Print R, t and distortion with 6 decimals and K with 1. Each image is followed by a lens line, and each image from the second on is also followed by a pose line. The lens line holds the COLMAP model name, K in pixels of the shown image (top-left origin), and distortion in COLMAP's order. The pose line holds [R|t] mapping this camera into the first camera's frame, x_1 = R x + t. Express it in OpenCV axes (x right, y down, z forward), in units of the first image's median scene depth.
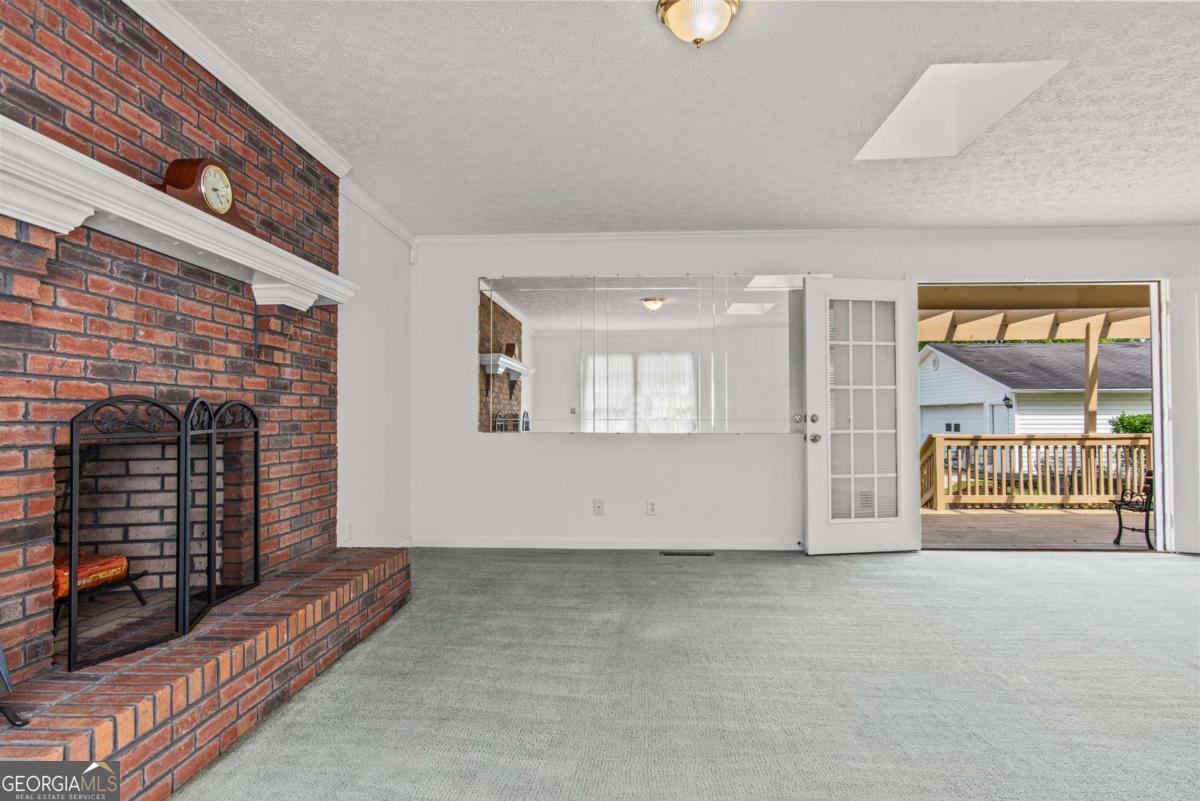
lens RADIAL K [[672.2, 0, 627.3], [0, 672.2, 398.6], [0, 0, 1]] dist [-0.002774, -0.000975]
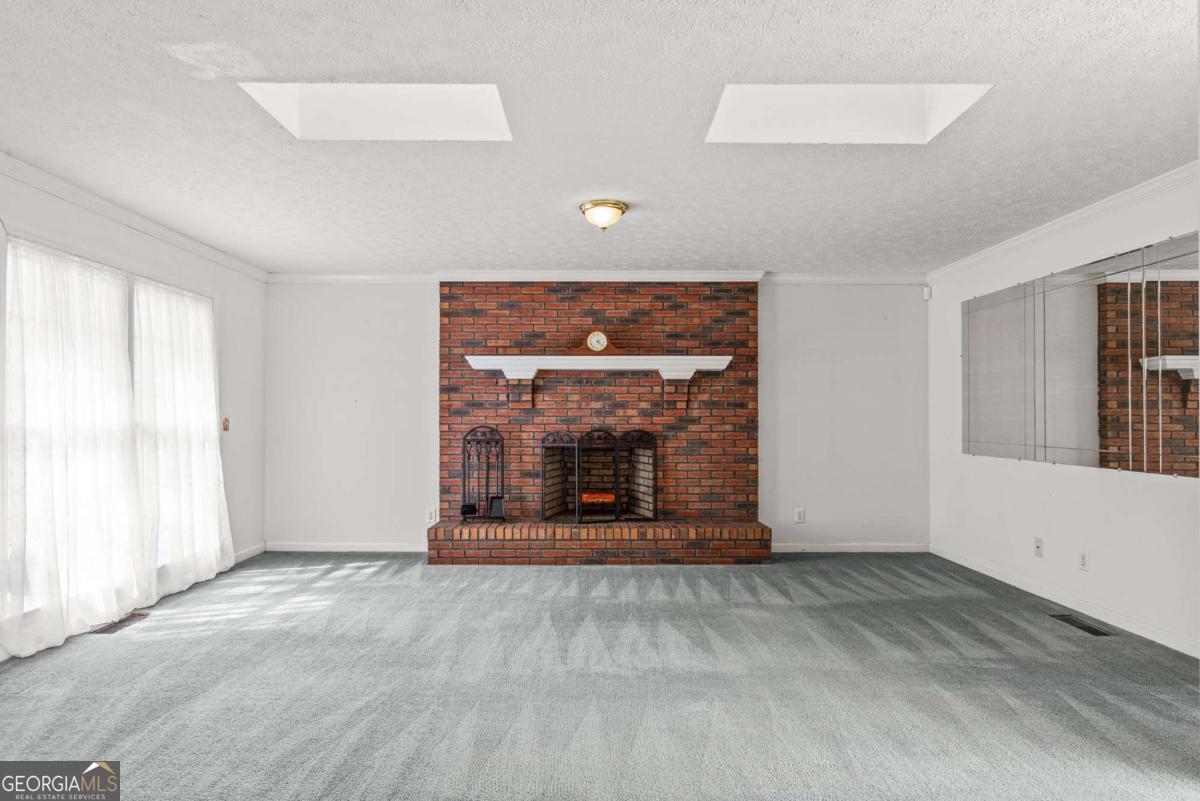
lens RADIAL K [[687.3, 0, 577.2], [0, 687.3, 402.3], [0, 0, 1]] dist [-0.001649, -0.000177]
pose [[0.043794, -0.017984, -0.998879, 1.777173], [0.027384, 0.999484, -0.016794, -0.058831], [0.998665, -0.026618, 0.044264, 0.811039]]
